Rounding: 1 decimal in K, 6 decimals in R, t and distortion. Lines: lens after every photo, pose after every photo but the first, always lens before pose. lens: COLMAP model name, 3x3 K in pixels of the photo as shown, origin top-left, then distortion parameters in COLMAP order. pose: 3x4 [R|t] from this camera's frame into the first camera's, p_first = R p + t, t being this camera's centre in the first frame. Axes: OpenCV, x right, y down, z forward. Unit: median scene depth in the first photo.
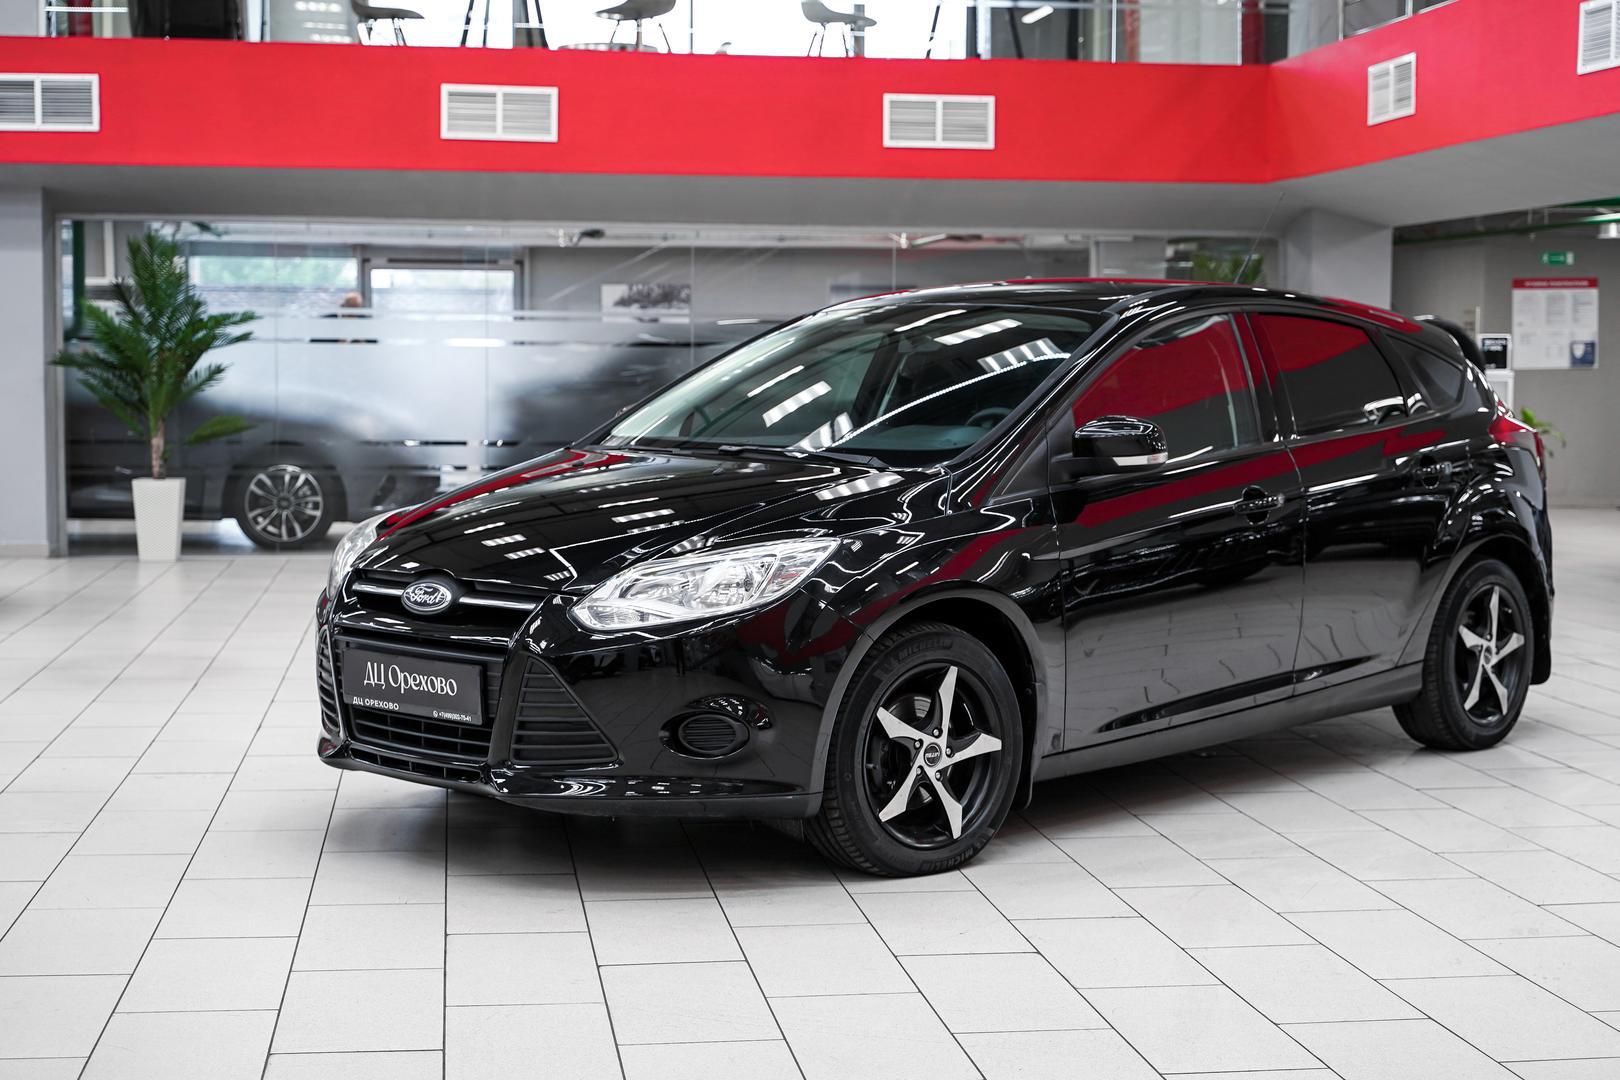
lens RADIAL K [[2513.4, 0, 810.0], [0, 2513.4, 540.0], [0, 0, 1]] dist [0.003563, -0.020551]
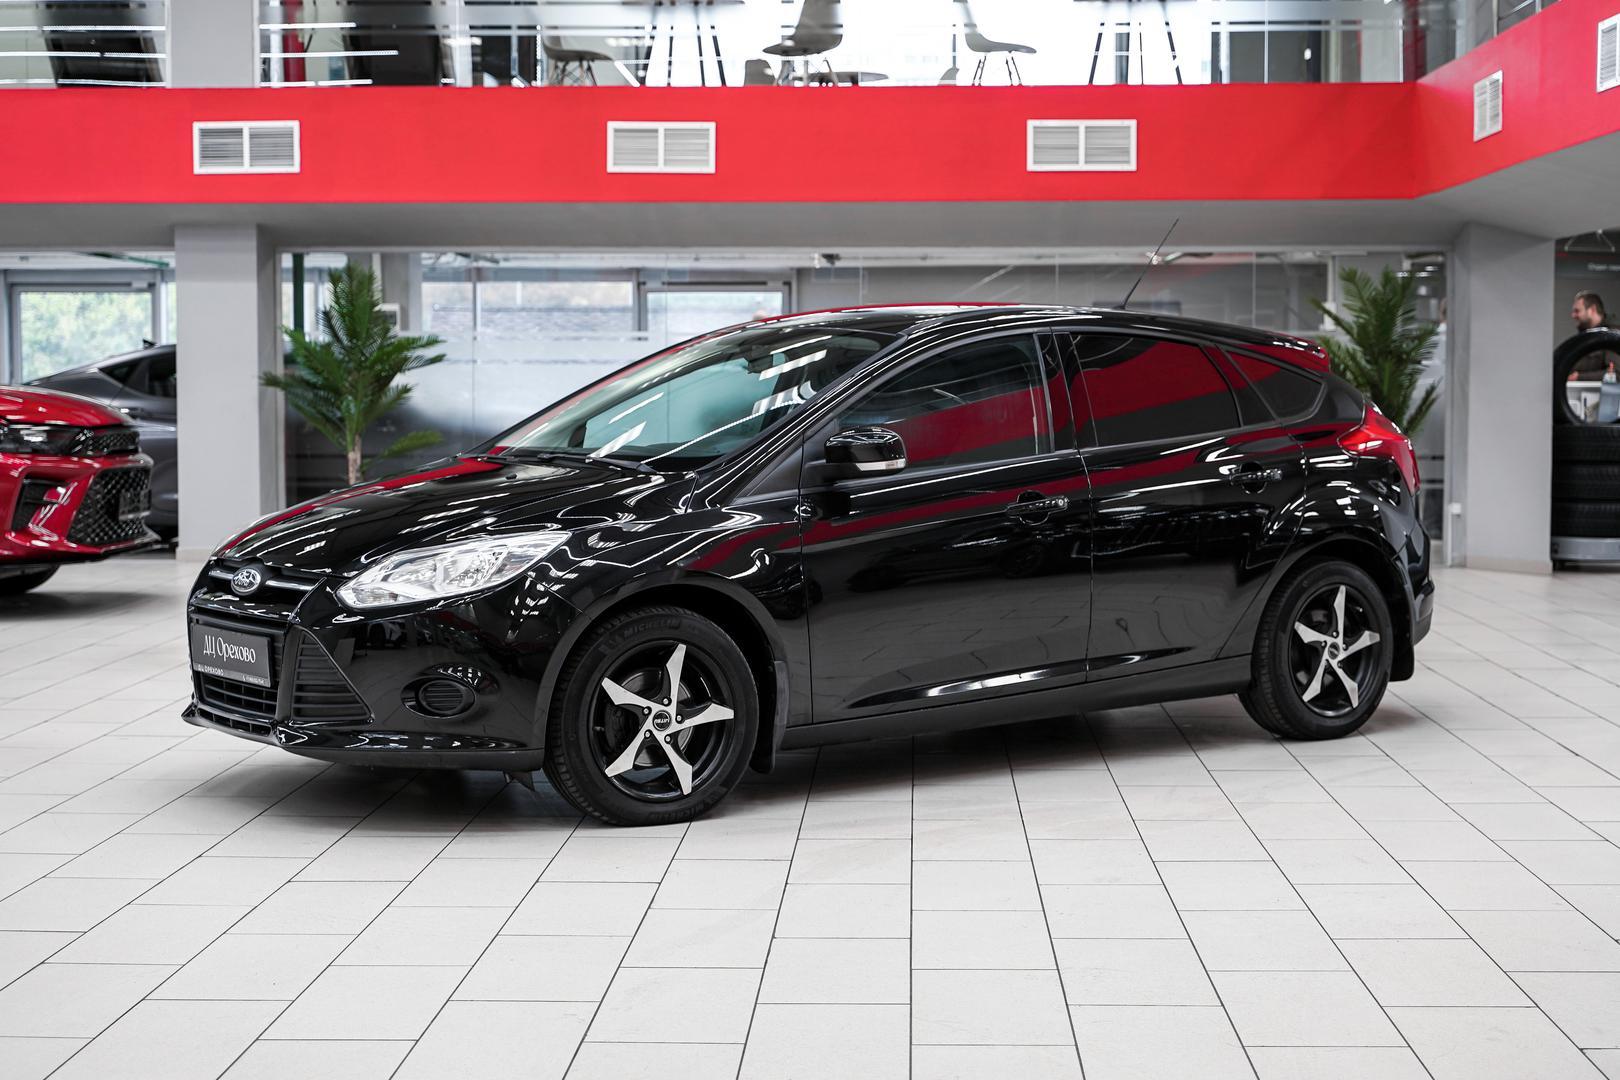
lens RADIAL K [[2570.0, 0, 810.0], [0, 2570.0, 540.0], [0, 0, 1]] dist [0.012454, -0.108348]
pose [[0.983943, 0.004584, -0.178422, 0.137145], [-0.006018, 0.999954, -0.007497, 0.004673], [0.178380, 0.008450, 0.983925, -0.061989]]
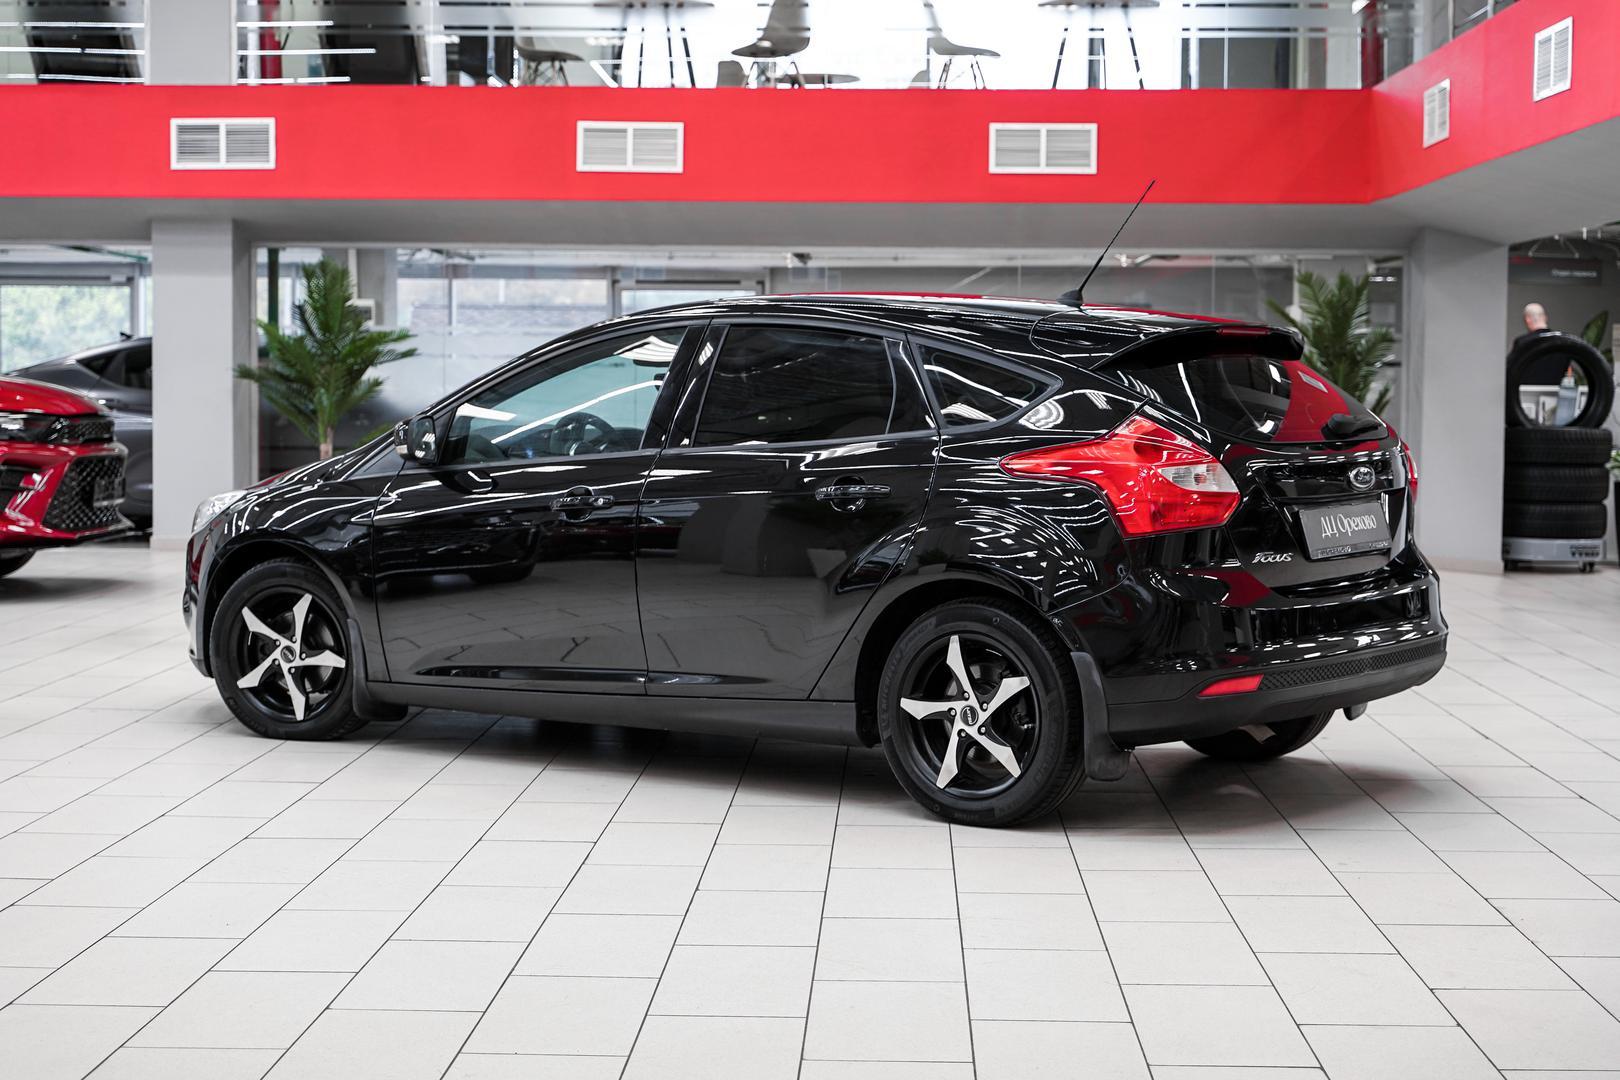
lens RADIAL K [[2597.5, 0, 789.5], [0, 2597.5, 536.6], [0, 0, 1]] dist [0.004682, -0.048069]
pose [[0.983449, 0.012620, -0.180743, 0.152649], [-0.014703, 0.999840, -0.010189, 0.009030], [0.180586, 0.012678, 0.983478, -0.090948]]
